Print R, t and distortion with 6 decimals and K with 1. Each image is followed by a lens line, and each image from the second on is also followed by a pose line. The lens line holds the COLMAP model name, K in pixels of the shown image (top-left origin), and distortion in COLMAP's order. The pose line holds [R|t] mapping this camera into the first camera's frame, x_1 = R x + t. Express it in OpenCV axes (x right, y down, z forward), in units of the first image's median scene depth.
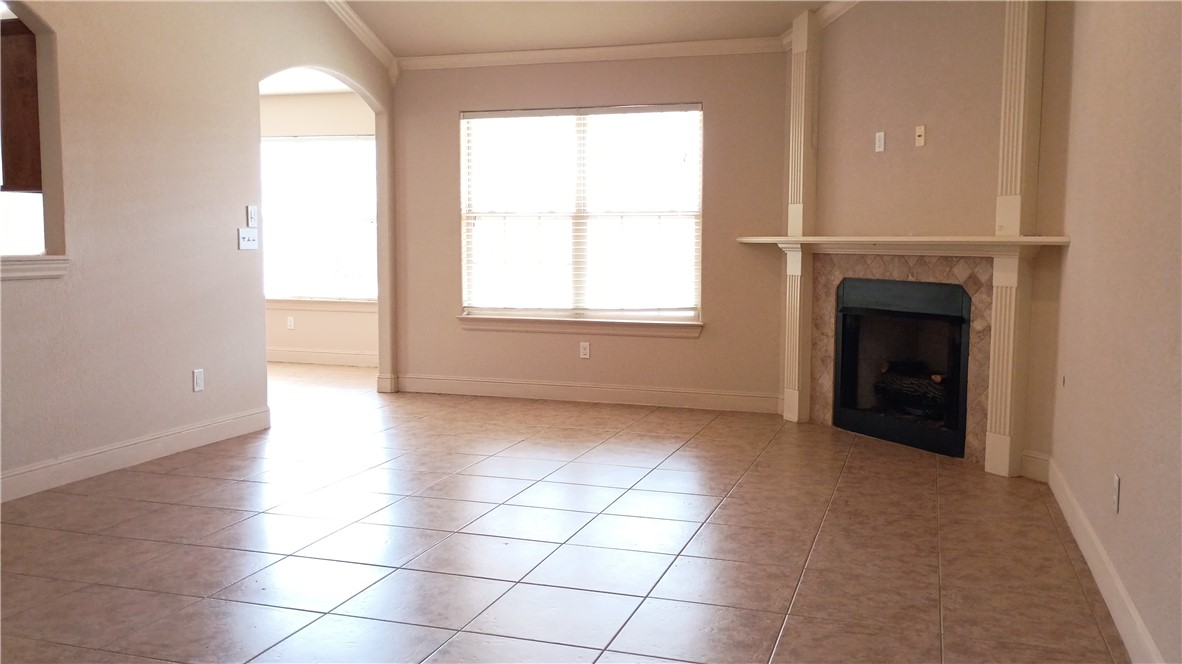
lens RADIAL K [[1019.0, 0, 592.1], [0, 1019.0, 330.1], [0, 0, 1]] dist [0.037123, -0.010256]
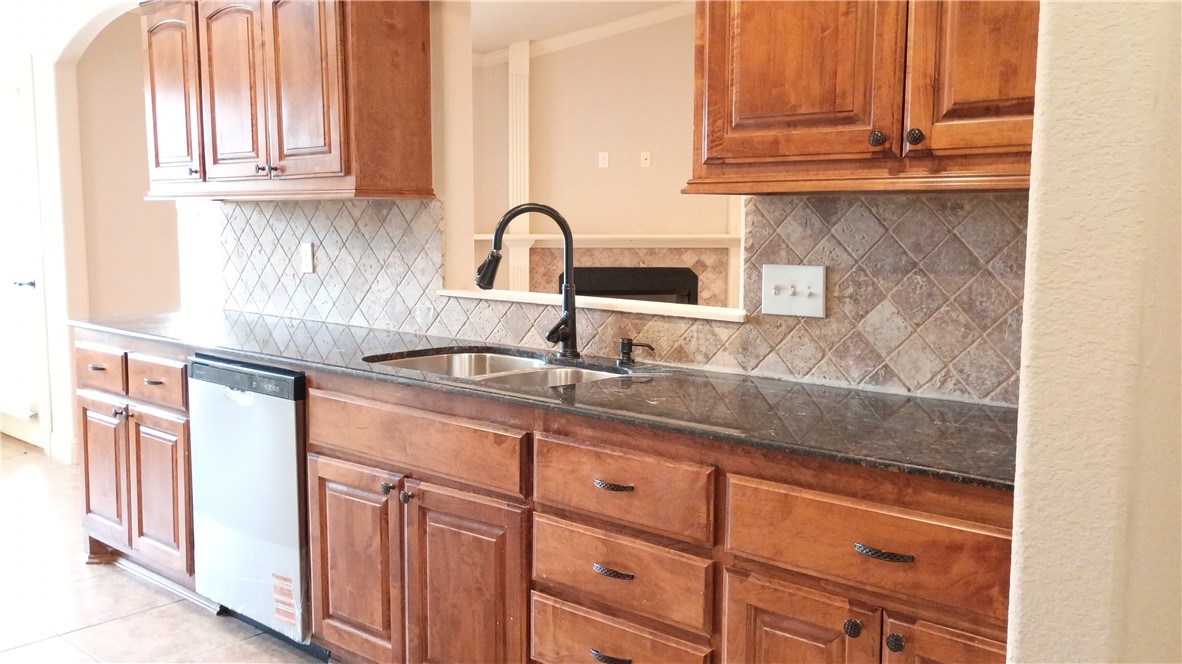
lens RADIAL K [[1019.0, 0, 591.4], [0, 1019.0, 335.1], [0, 0, 1]] dist [0.037123, -0.010256]
pose [[0.384371, -0.111280, 0.916447, -0.964370], [0.079932, 0.992992, 0.087050, -0.082286], [-0.919712, 0.039794, 0.390572, 0.548599]]
